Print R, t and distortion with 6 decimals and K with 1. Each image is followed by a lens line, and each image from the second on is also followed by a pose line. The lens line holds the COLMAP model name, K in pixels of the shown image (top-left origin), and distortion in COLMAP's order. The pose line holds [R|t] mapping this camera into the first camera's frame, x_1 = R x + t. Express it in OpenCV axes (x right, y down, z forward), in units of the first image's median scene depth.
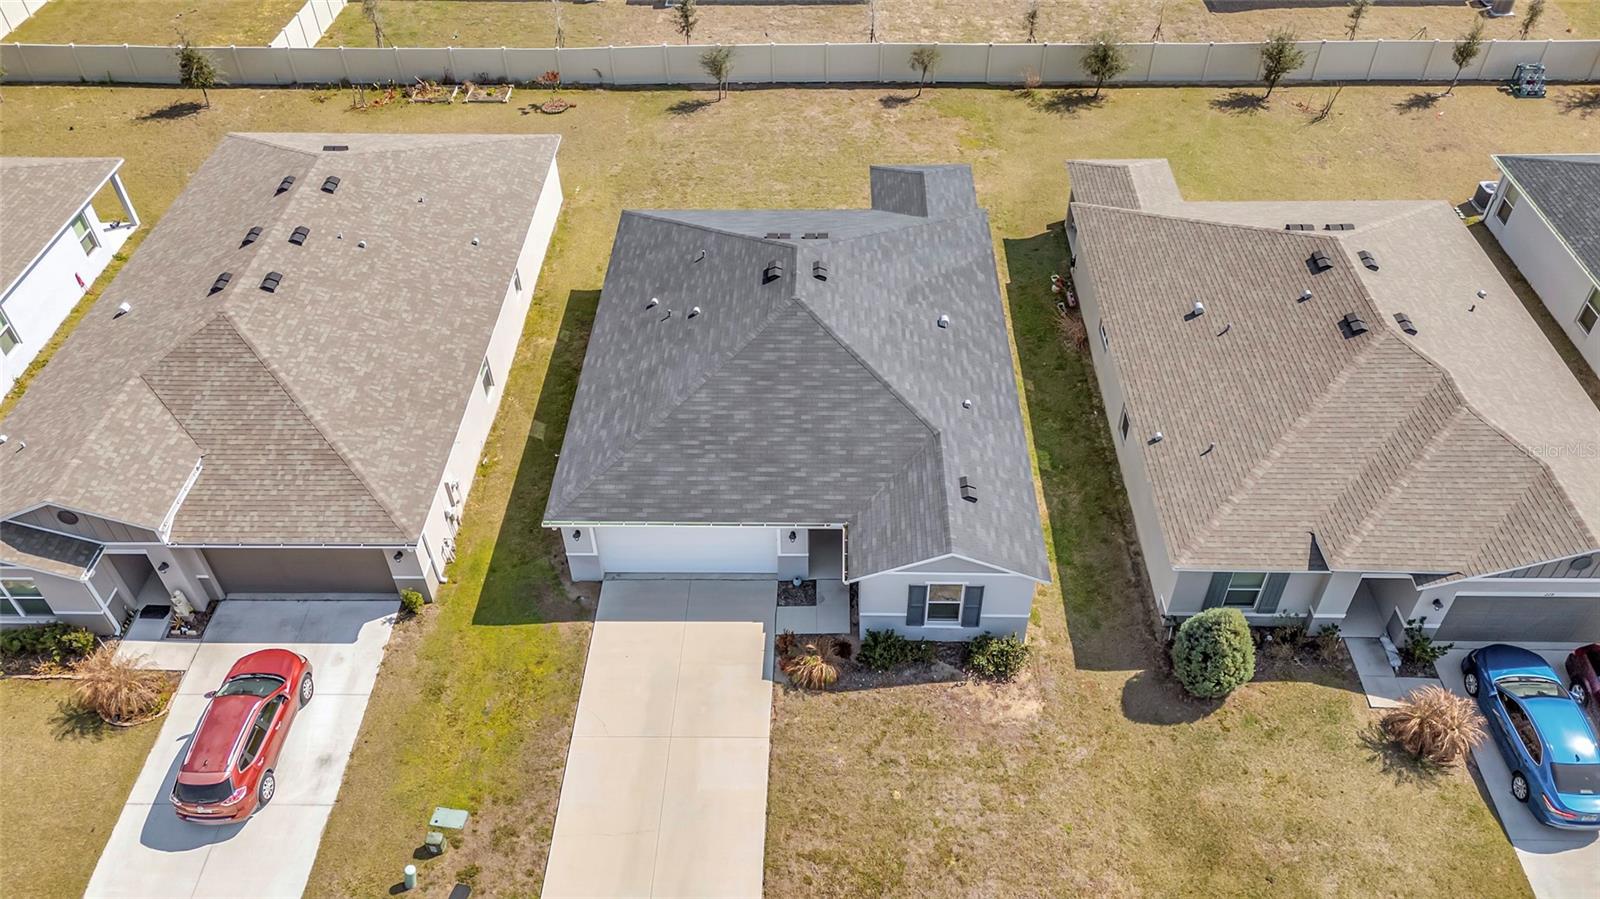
lens RADIAL K [[1170.6, 0, 804.6], [0, 1170.6, 450.9], [0, 0, 1]] dist [0.077039, -0.060118]
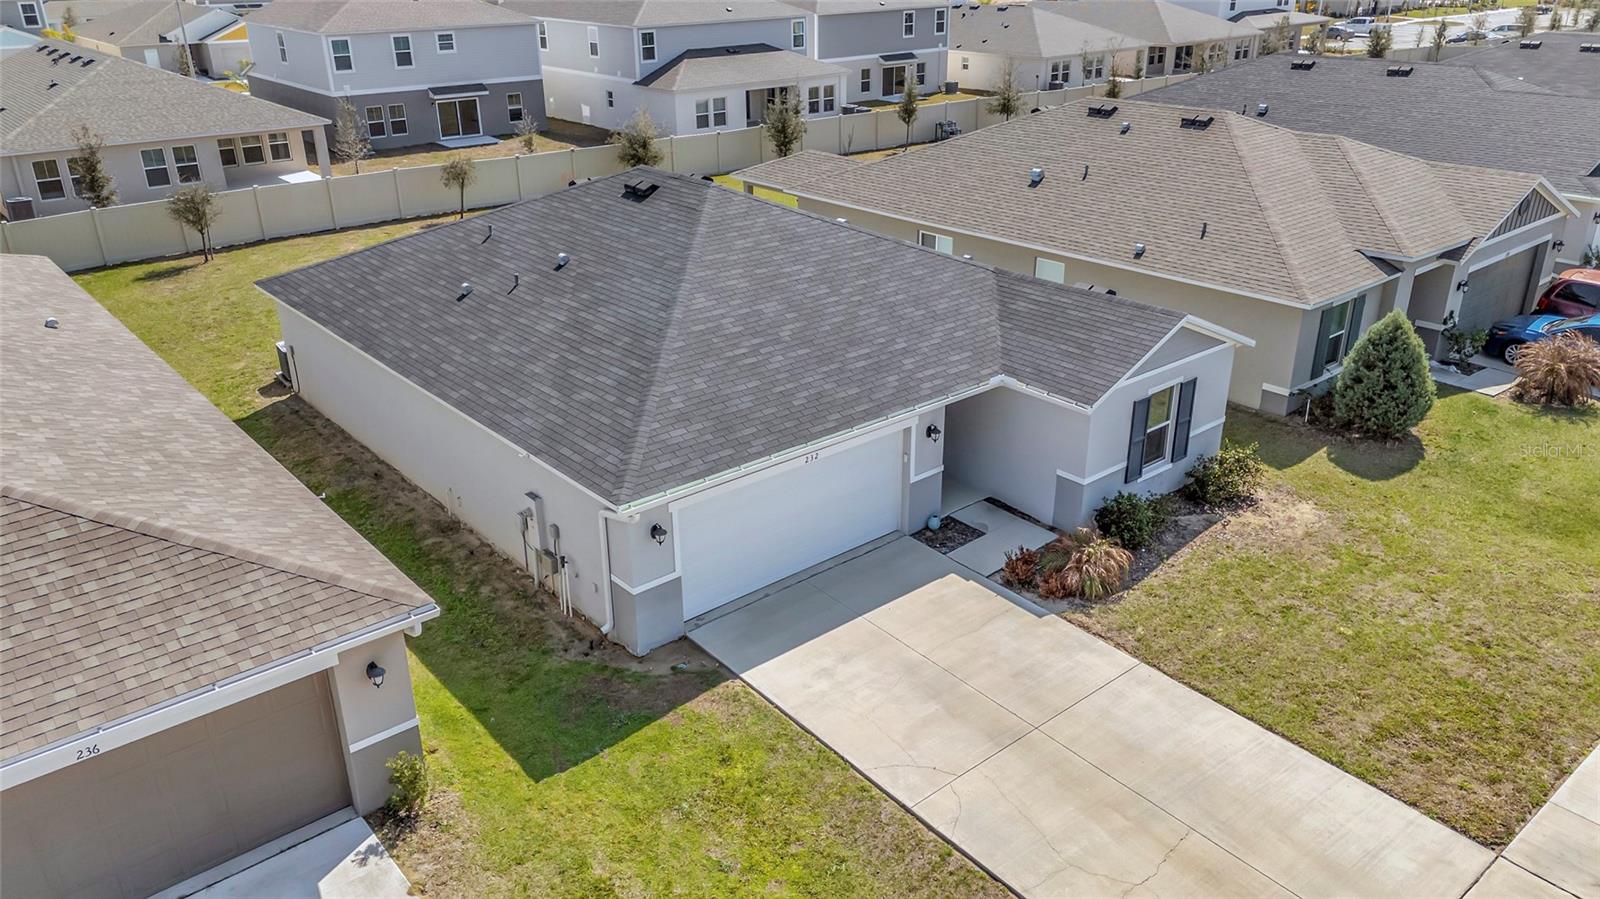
lens RADIAL K [[1171.8, 0, 805.4], [0, 1171.8, 455.1], [0, 0, 1]] dist [0.059945, -0.045093]
pose [[0.748026, -0.264382, 0.608737, -0.477027], [0.450433, 0.875870, -0.173098, 0.169248], [-0.487410, 0.403677, 0.774259, 0.545854]]
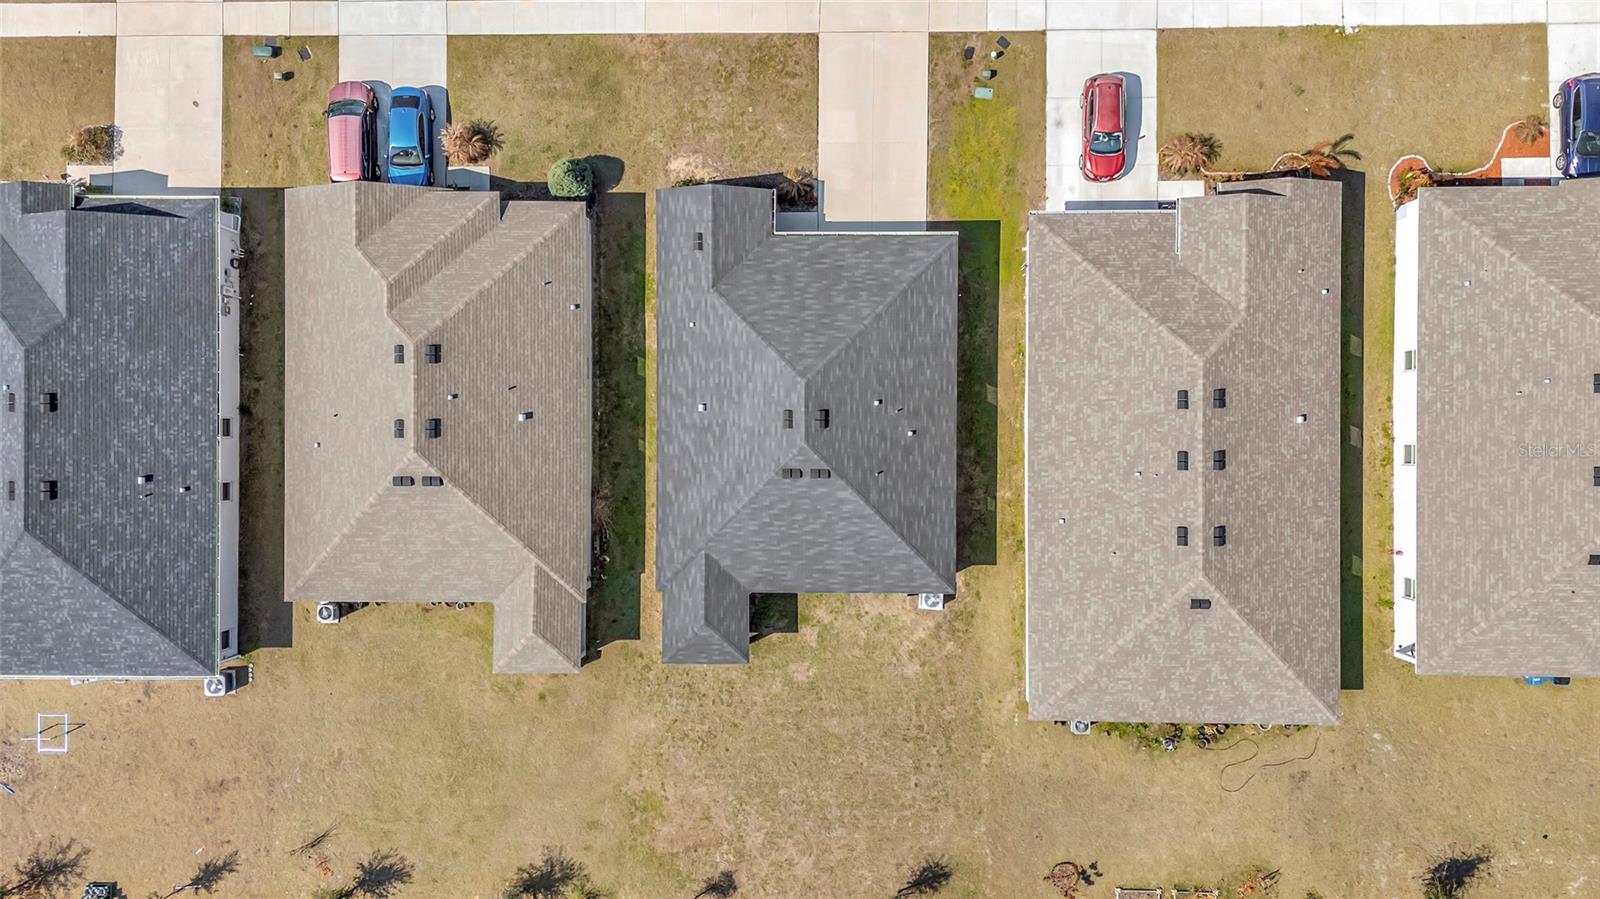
lens RADIAL K [[1170.6, 0, 804.6], [0, 1170.6, 450.9], [0, 0, 1]] dist [0.077039, -0.060118]
pose [[-0.998936, 0.017356, 0.042736, -0.074070], [0.019354, -0.683294, 0.729887, -1.352421], [0.041870, 0.729937, 0.682231, 0.096009]]
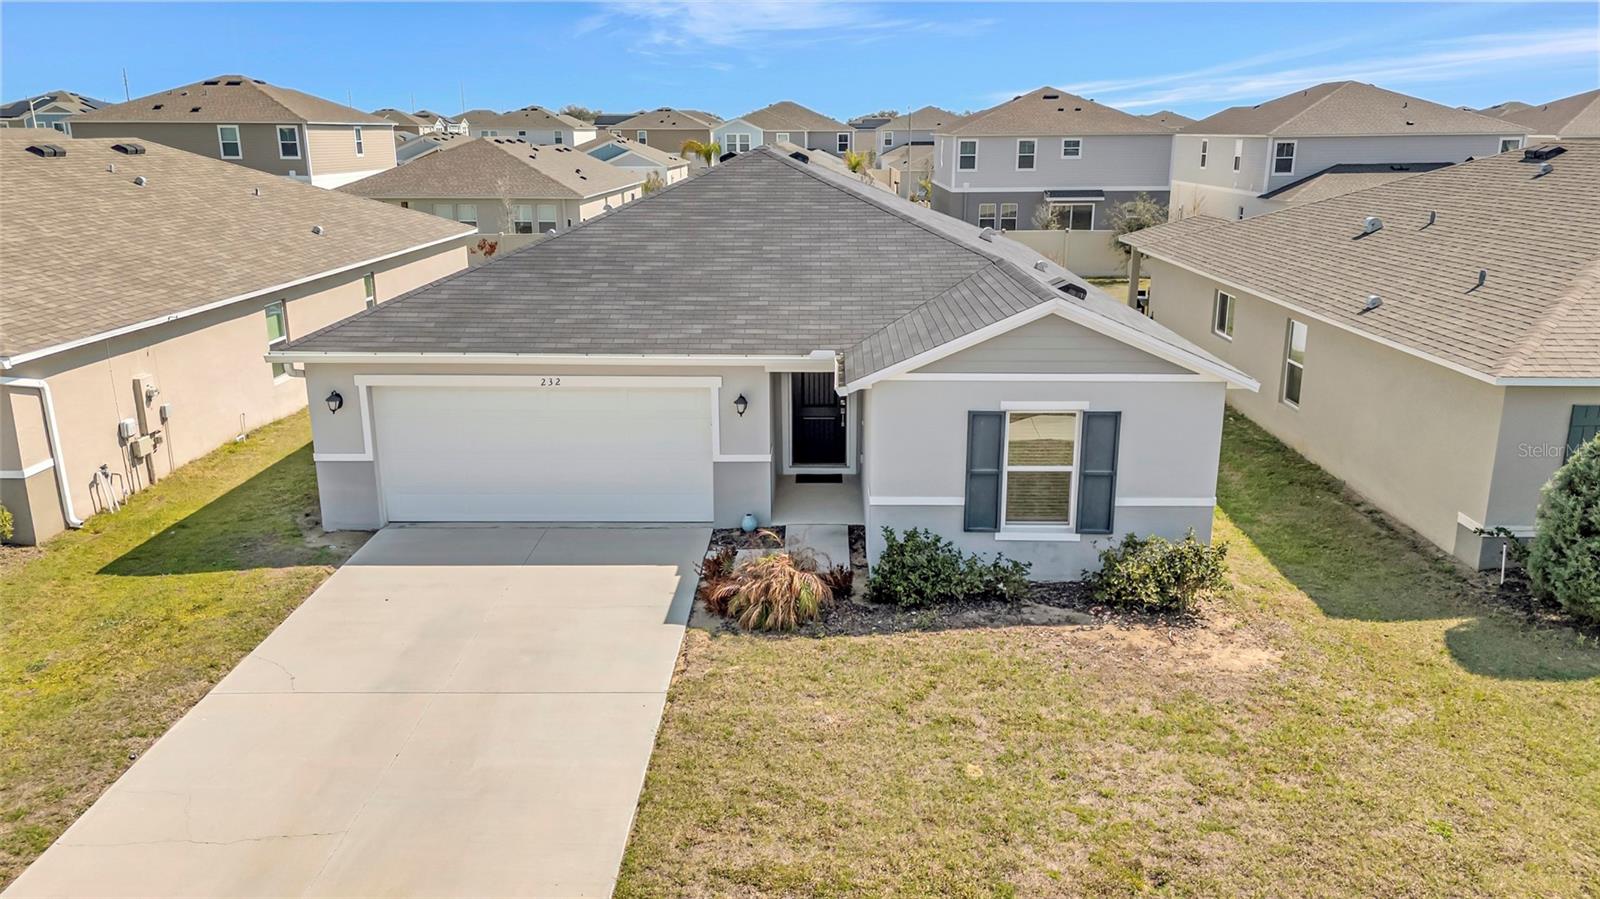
lens RADIAL K [[1171.8, 0, 805.4], [0, 1171.8, 455.1], [0, 0, 1]] dist [0.059945, -0.045093]
pose [[0.999947, 0.009109, 0.004815, 0.017310], [-0.005888, 0.888693, -0.458464, 0.346956], [-0.008455, 0.458412, 0.888700, 0.548557]]
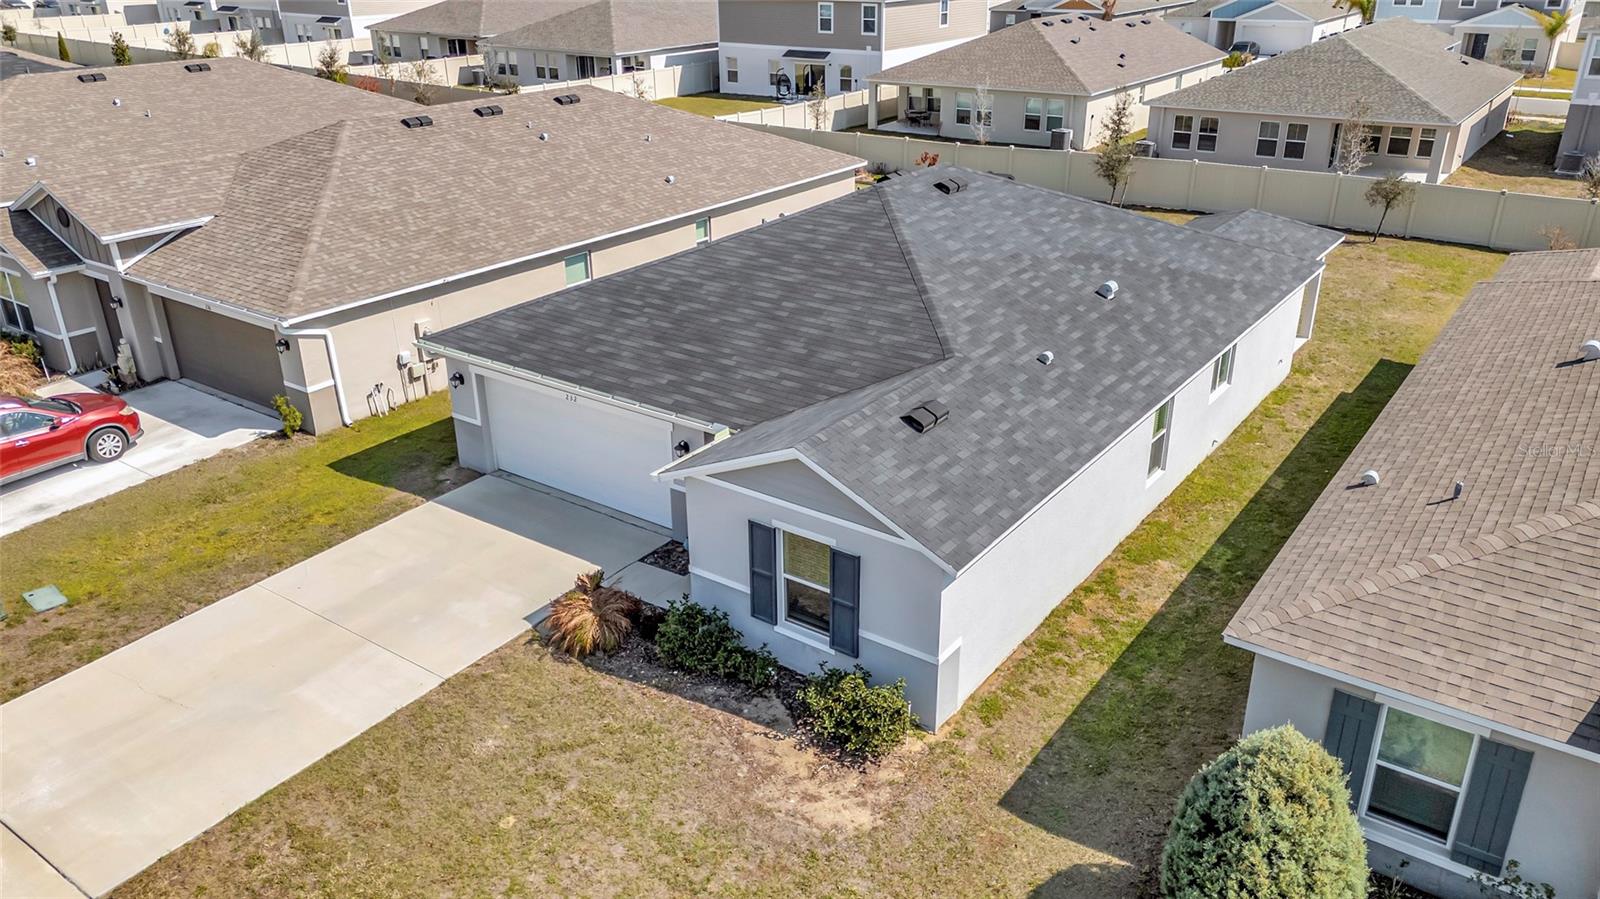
lens RADIAL K [[1171.8, 0, 805.4], [0, 1171.8, 455.1], [0, 0, 1]] dist [0.059945, -0.045093]
pose [[0.824185, 0.237201, -0.514251, 0.381495], [-0.386299, 0.899480, -0.204228, 0.184537], [0.414115, 0.366976, 0.832969, 0.511627]]
